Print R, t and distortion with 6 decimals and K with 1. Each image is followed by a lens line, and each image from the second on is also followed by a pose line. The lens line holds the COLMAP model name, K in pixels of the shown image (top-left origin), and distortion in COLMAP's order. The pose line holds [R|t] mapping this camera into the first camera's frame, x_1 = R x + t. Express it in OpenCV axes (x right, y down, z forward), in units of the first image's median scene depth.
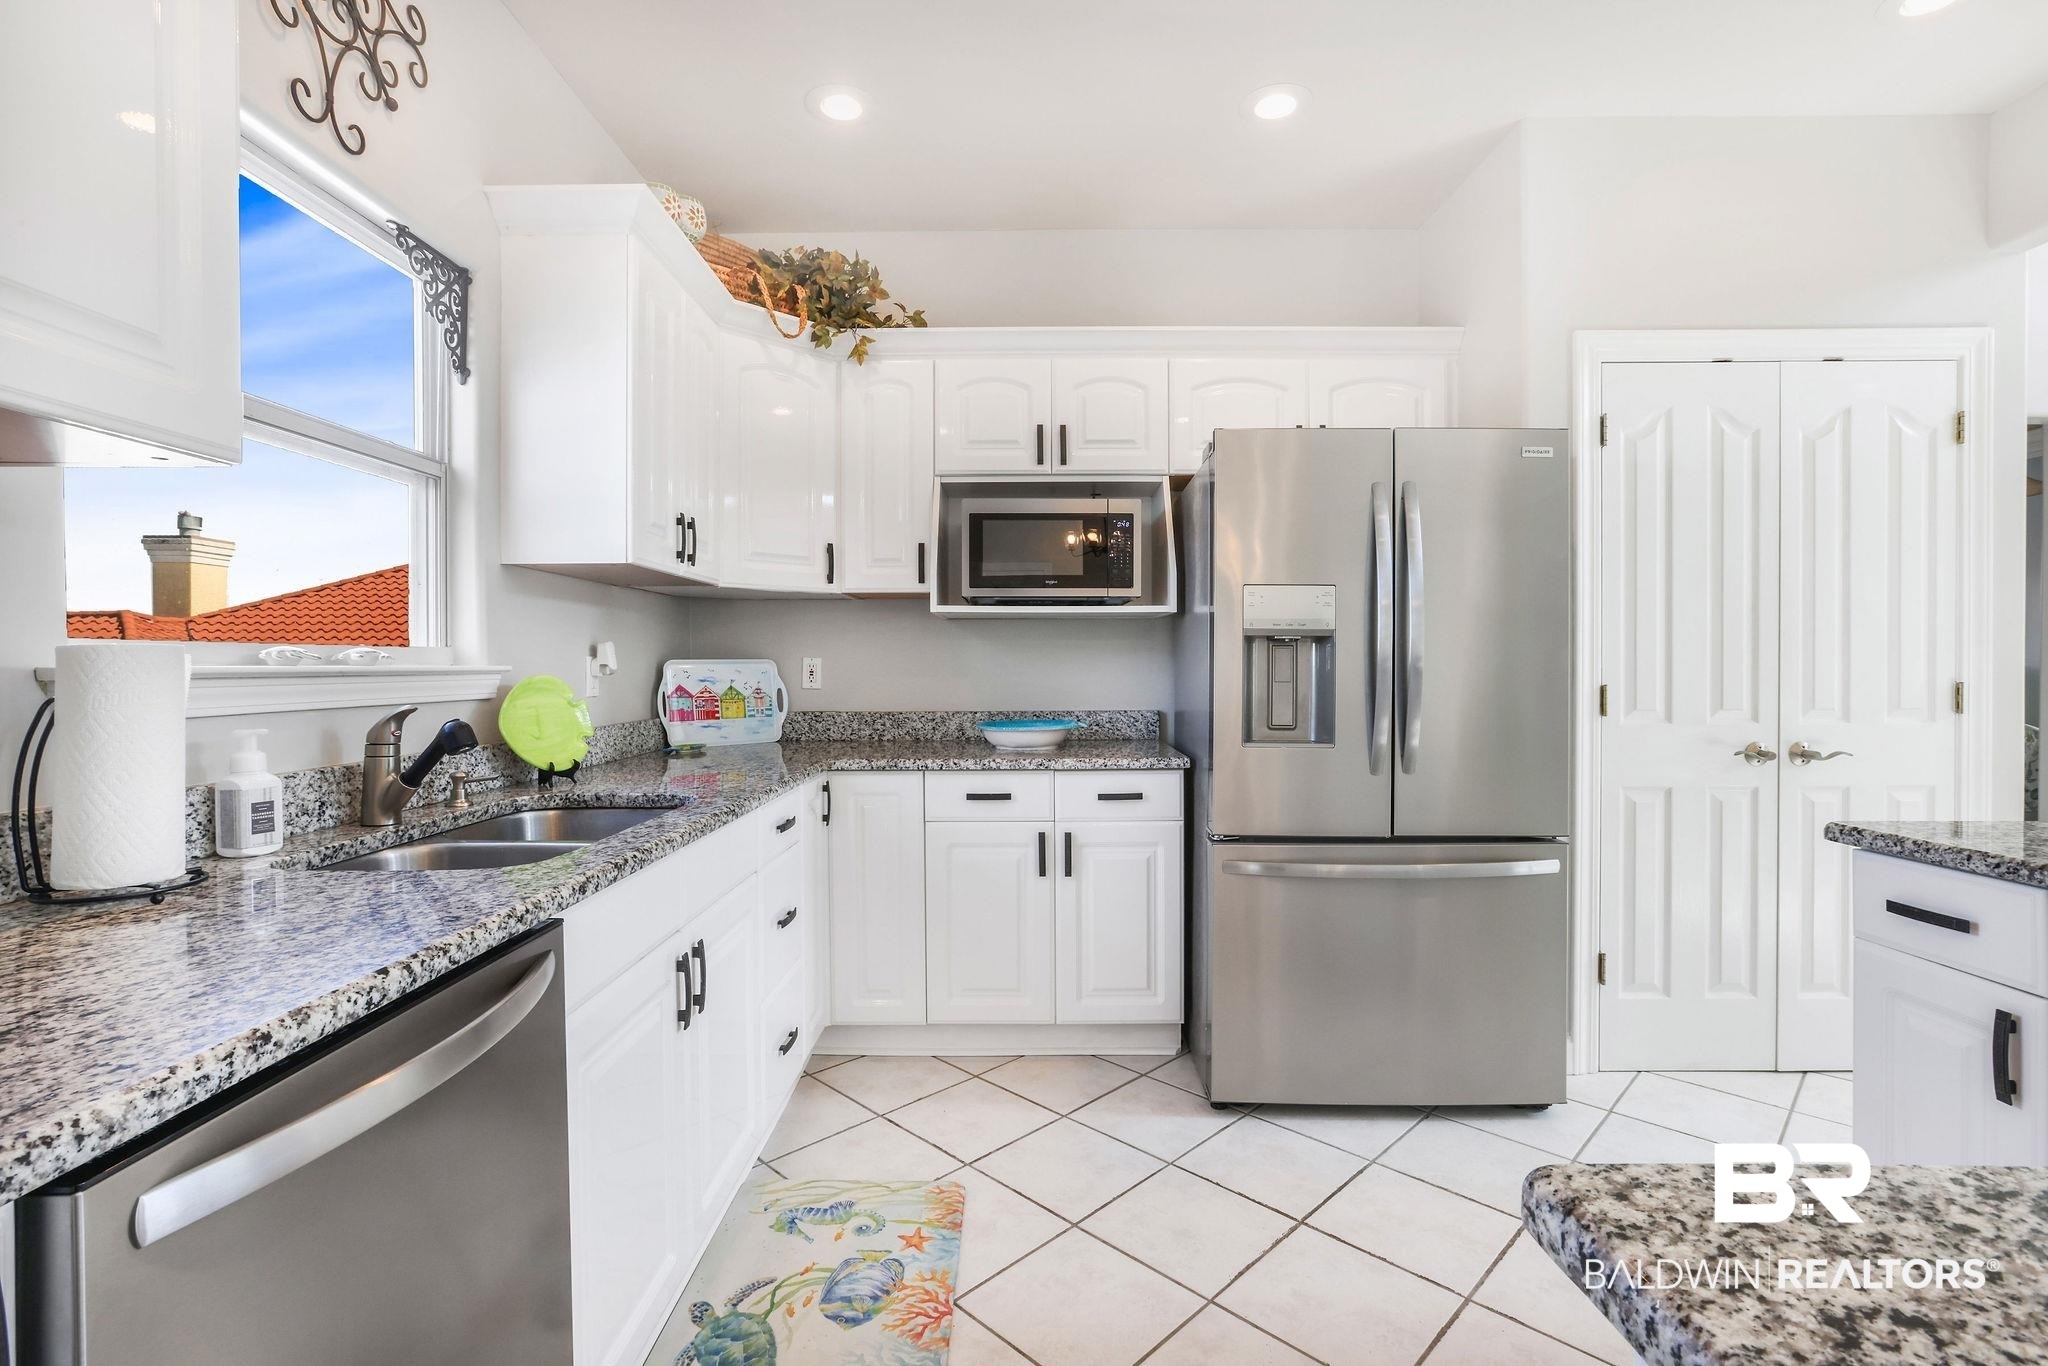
lens RADIAL K [[938.7, 0, 1024.0], [0, 938.7, 683.0], [0, 0, 1]] dist [-0.007704, 0.000635]
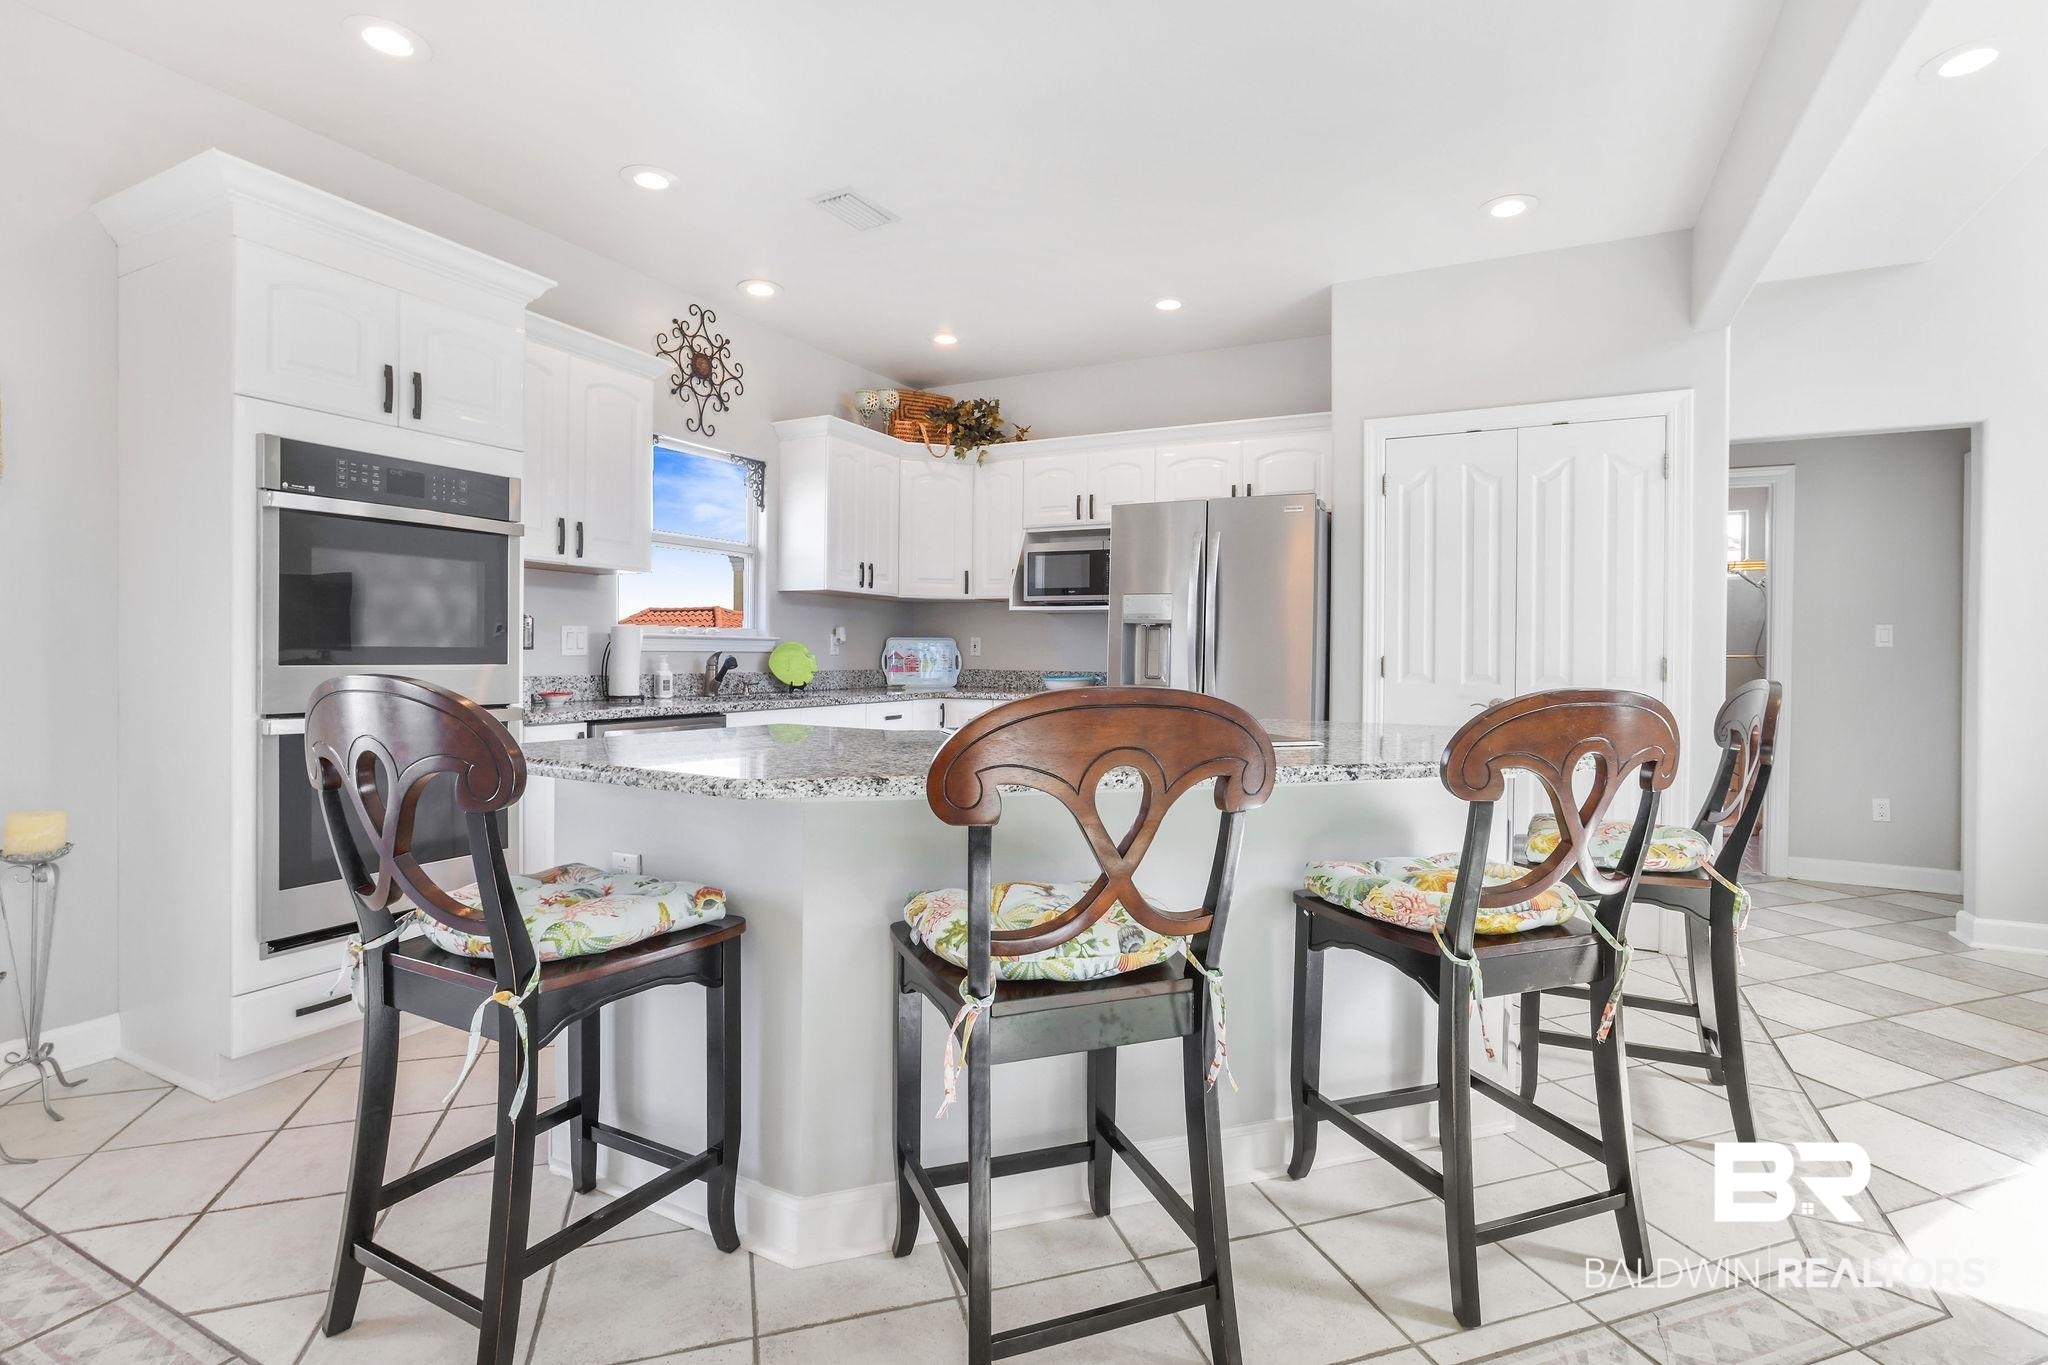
lens RADIAL K [[946.6, 0, 1024.0], [0, 946.6, 682.5], [0, 0, 1]] dist [-0.014794, -0.000045]
pose [[0.894649, 0.027252, -0.445938, 0.782814], [-0.022462, 0.999619, 0.016026, 0.031355], [0.446205, -0.004321, 0.894920, -0.600077]]
